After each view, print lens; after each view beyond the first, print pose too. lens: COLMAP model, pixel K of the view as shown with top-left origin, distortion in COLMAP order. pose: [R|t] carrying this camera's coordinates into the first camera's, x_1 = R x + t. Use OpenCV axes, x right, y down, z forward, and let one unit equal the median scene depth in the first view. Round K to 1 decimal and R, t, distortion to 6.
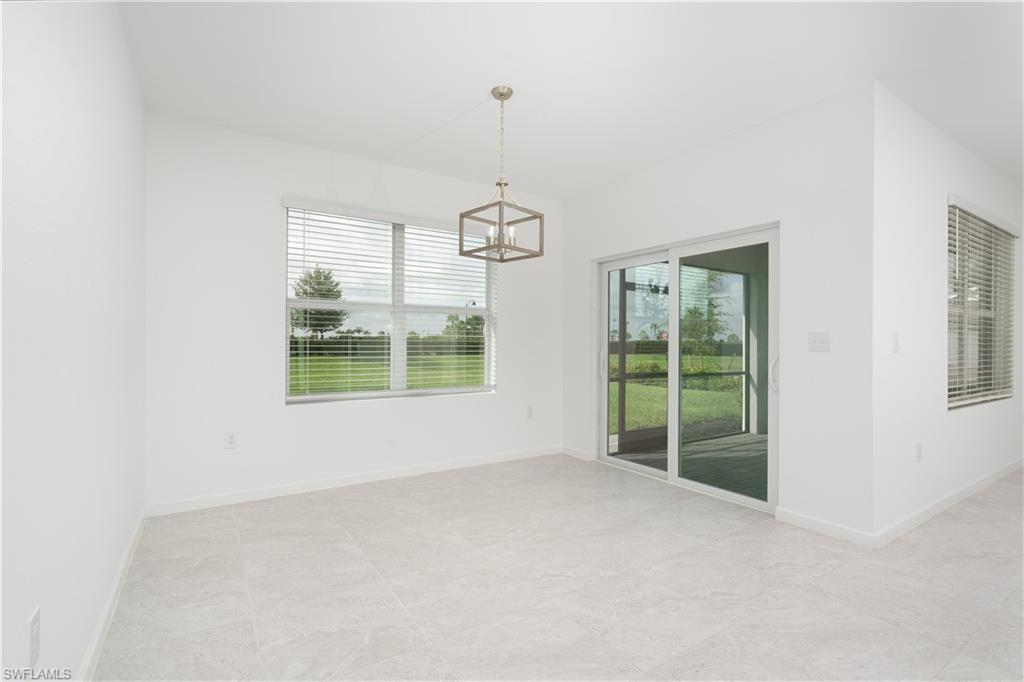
lens RADIAL K [[469.9, 0, 512.0], [0, 469.9, 341.0], [0, 0, 1]] dist [-0.000946, -0.000140]
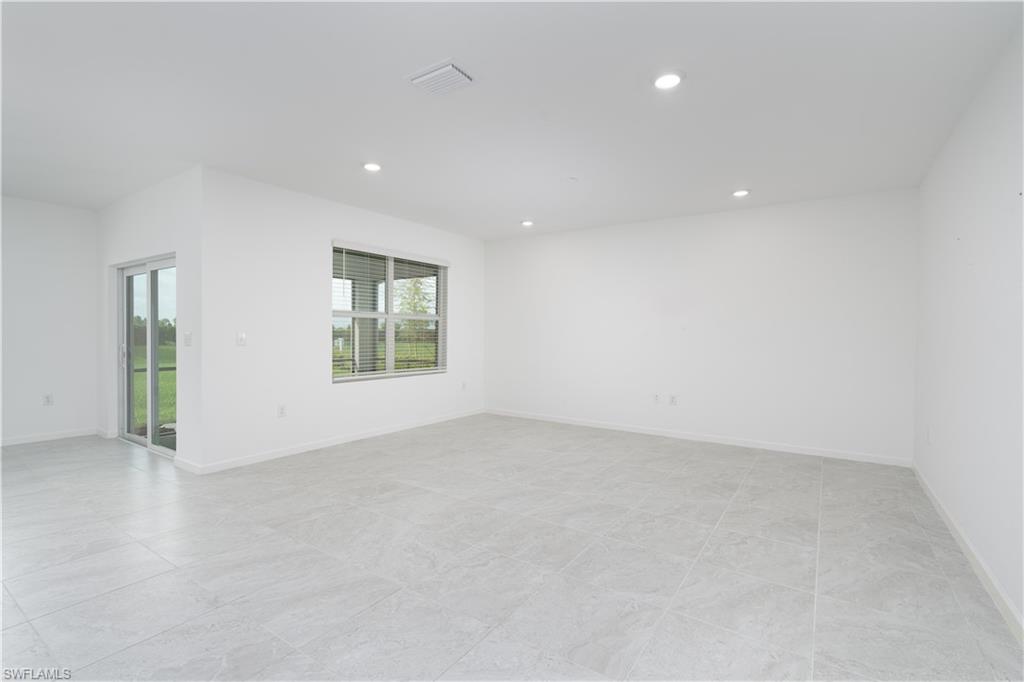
lens RADIAL K [[469.9, 0, 512.0], [0, 469.9, 341.0], [0, 0, 1]] dist [-0.000946, -0.000140]
pose [[0.924128, -0.006012, 0.382035, 0.641005], [-0.004552, 0.999632, 0.026743, -0.023003], [-0.382055, -0.026453, 0.923761, -0.451096]]
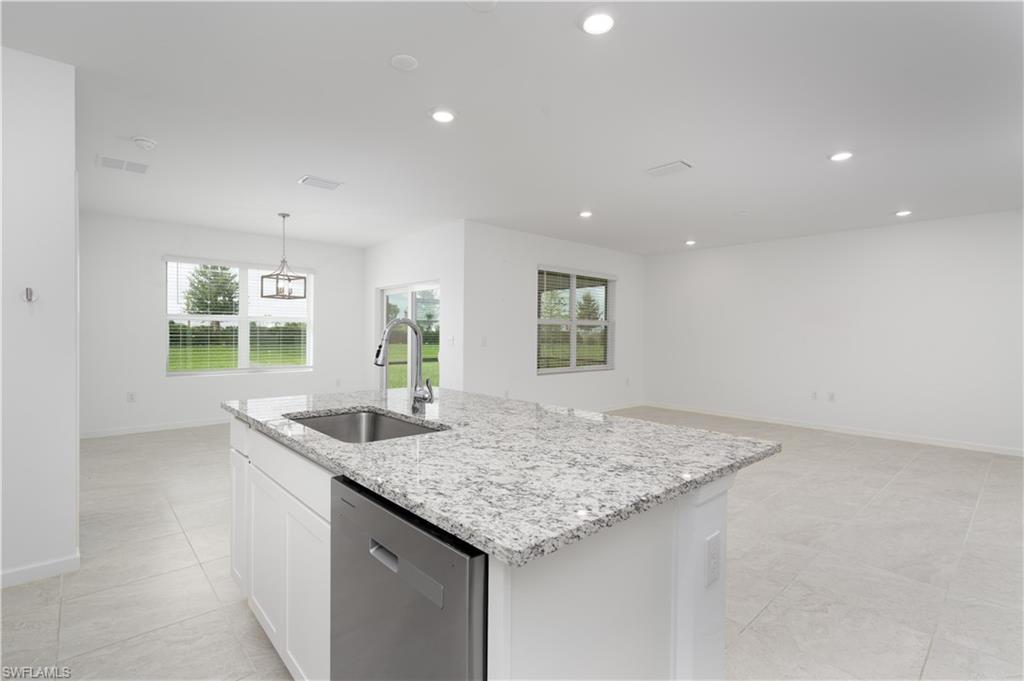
lens RADIAL K [[475.1, 0, 513.2], [0, 475.1, 337.7], [0, 0, 1]] dist [0.001051, 0.001055]
pose [[0.987754, 0.000058, 0.156020, 0.376303], [-0.002909, 0.999833, 0.018039, -0.032362], [-0.155993, -0.018272, 0.987589, -0.687216]]
